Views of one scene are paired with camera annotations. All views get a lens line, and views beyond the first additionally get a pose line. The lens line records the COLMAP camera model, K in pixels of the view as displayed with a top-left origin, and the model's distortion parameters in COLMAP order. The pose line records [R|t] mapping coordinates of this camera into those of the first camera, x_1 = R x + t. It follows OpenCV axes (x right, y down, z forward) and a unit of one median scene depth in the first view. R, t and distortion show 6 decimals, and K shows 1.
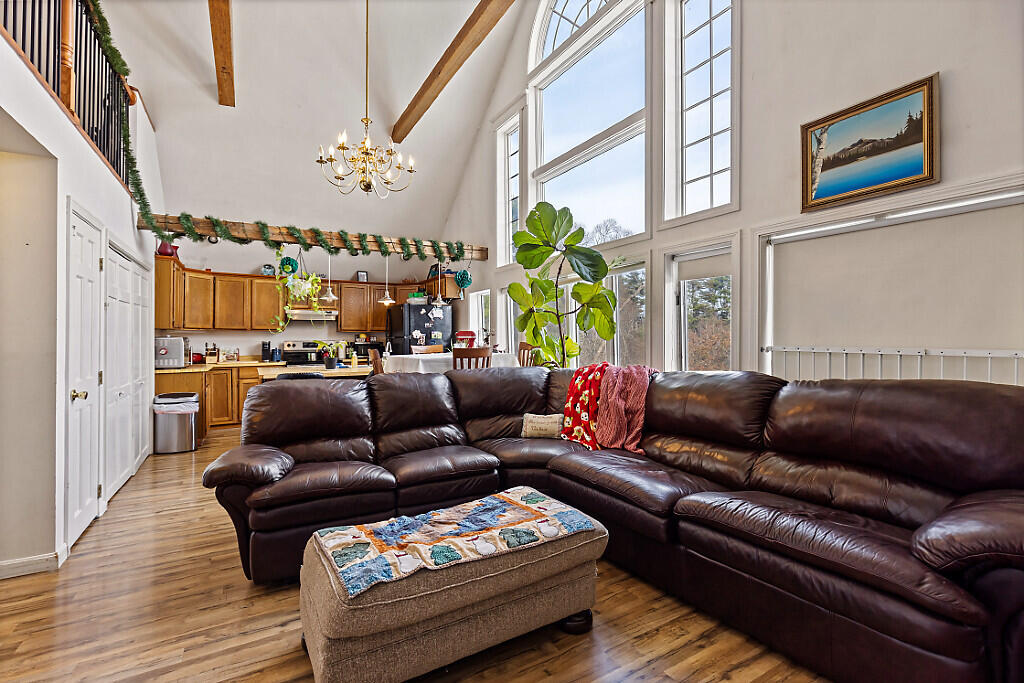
lens RADIAL K [[453.4, 0, 505.3], [0, 453.4, 342.9], [0, 0, 1]] dist [0.009335, -0.001431]
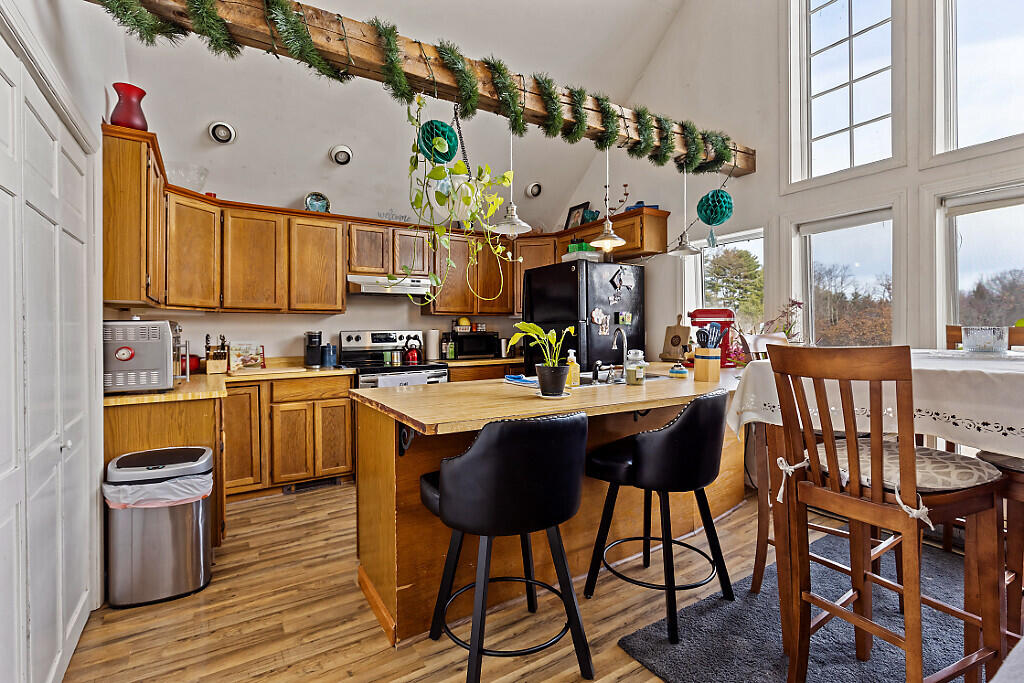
lens RADIAL K [[472.3, 0, 510.4], [0, 472.3, 336.2], [0, 0, 1]] dist [-0.000486, 0.000299]
pose [[0.998859, -0.008768, 0.046938, -0.400029], [0.008693, 0.999961, 0.001792, 0.004270], [-0.046952, -0.001382, 0.998896, 0.526962]]
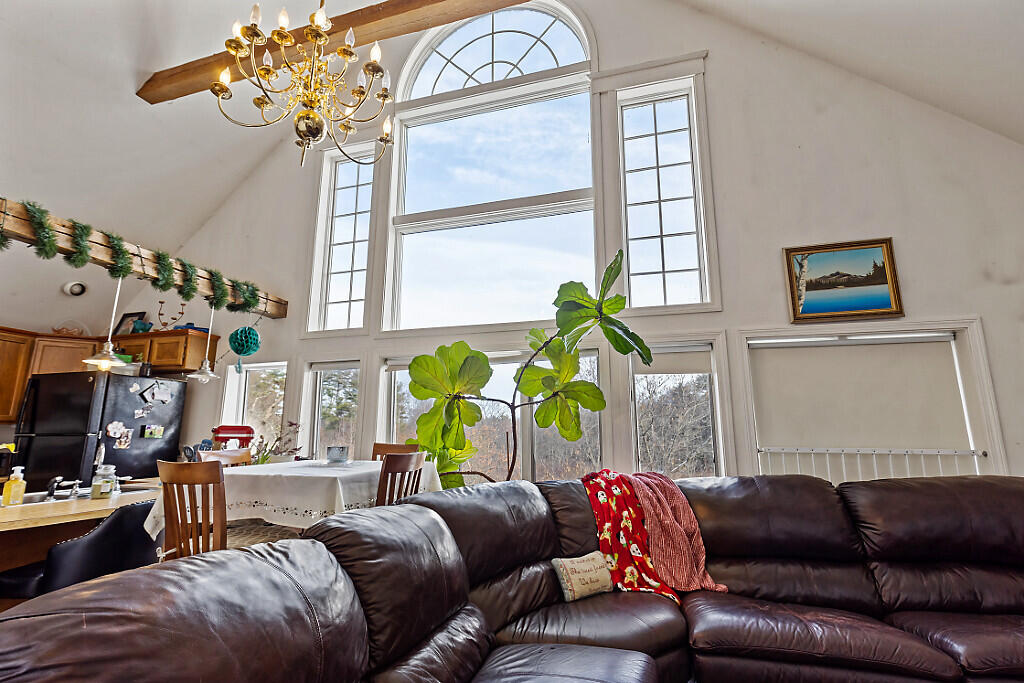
lens RADIAL K [[472.3, 0, 500.3], [0, 472.3, 347.6], [0, 0, 1]] dist [-0.000486, 0.000299]
pose [[0.733520, 0.133394, 0.666449, -0.301594], [0.002651, 0.979982, -0.199068, -0.001554], [-0.679662, 0.147787, 0.718483, 0.328310]]
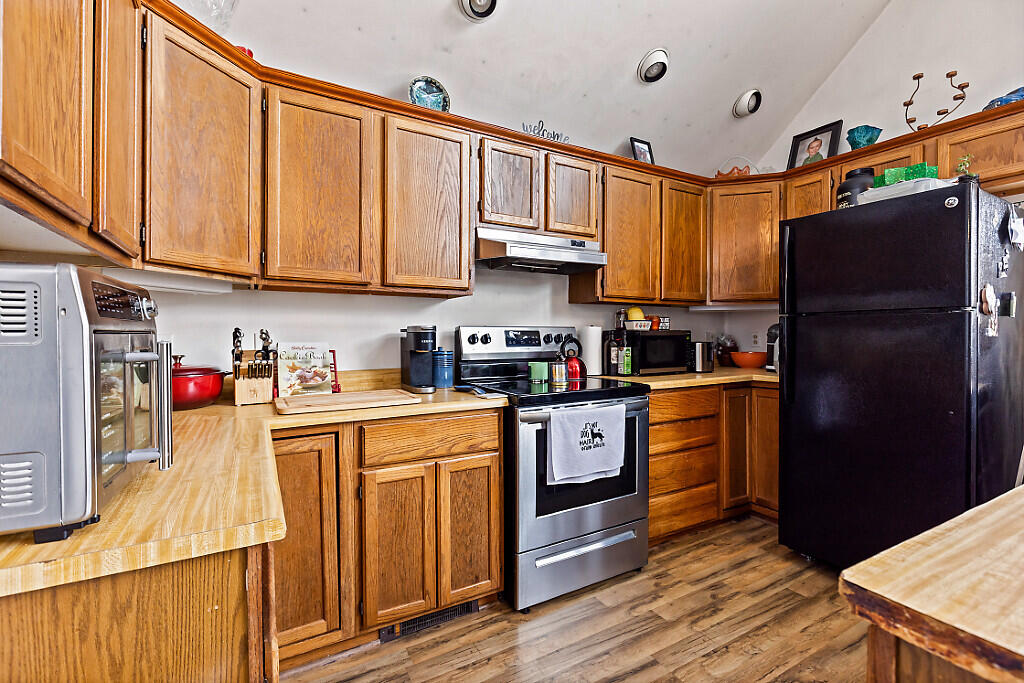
lens RADIAL K [[472.3, 0, 517.0], [0, 472.3, 343.8], [0, 0, 1]] dist [-0.000486, 0.000299]
pose [[0.999995, -0.001300, -0.002899, -0.586104], [0.001338, 0.999915, 0.012961, 0.005659], [0.002882, -0.012965, 0.999912, 0.861421]]
